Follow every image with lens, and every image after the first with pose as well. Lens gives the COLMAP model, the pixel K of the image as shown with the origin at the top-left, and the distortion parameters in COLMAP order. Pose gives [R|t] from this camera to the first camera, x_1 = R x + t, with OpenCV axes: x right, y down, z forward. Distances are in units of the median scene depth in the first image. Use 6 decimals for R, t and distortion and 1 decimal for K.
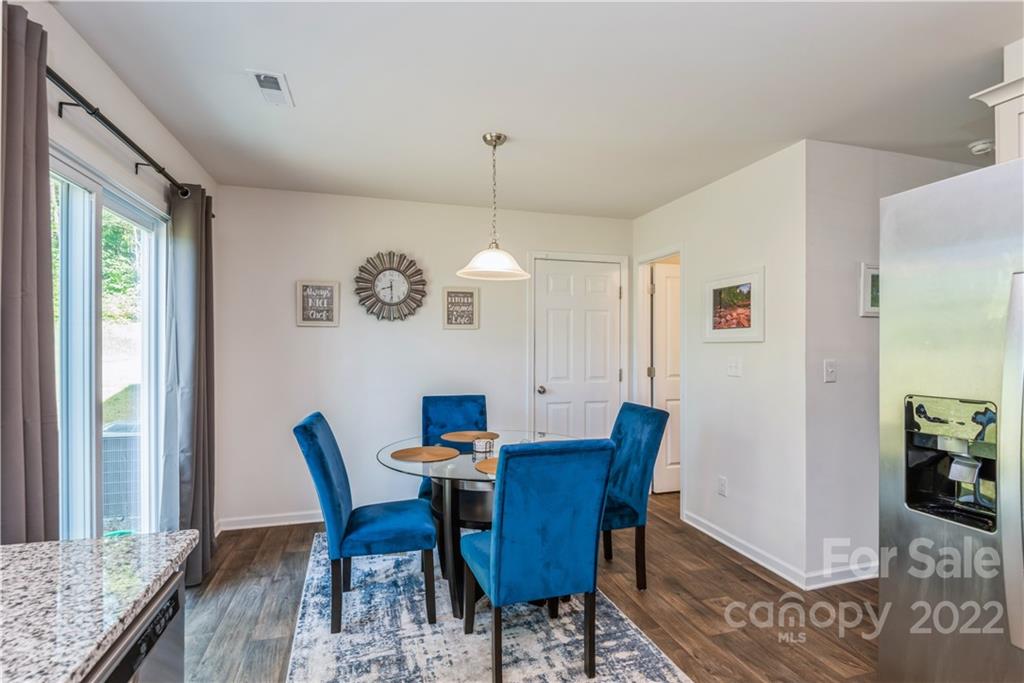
lens RADIAL K [[498.4, 0, 516.4], [0, 498.4, 342.6], [0, 0, 1]] dist [0.018323, -0.019842]
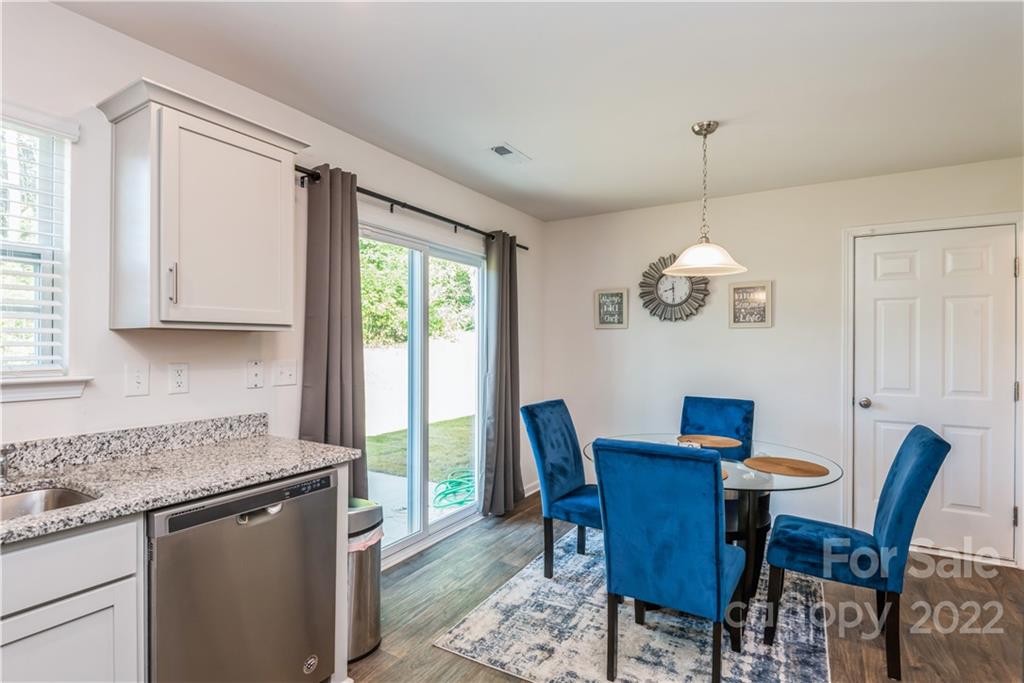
lens RADIAL K [[498.4, 0, 518.7], [0, 498.4, 340.6], [0, 0, 1]] dist [0.018323, -0.019842]
pose [[0.667979, -0.003686, -0.744171, 0.336374], [-0.000039, 0.999988, -0.004989, 0.001256], [0.744180, 0.003362, 0.667971, 0.080930]]
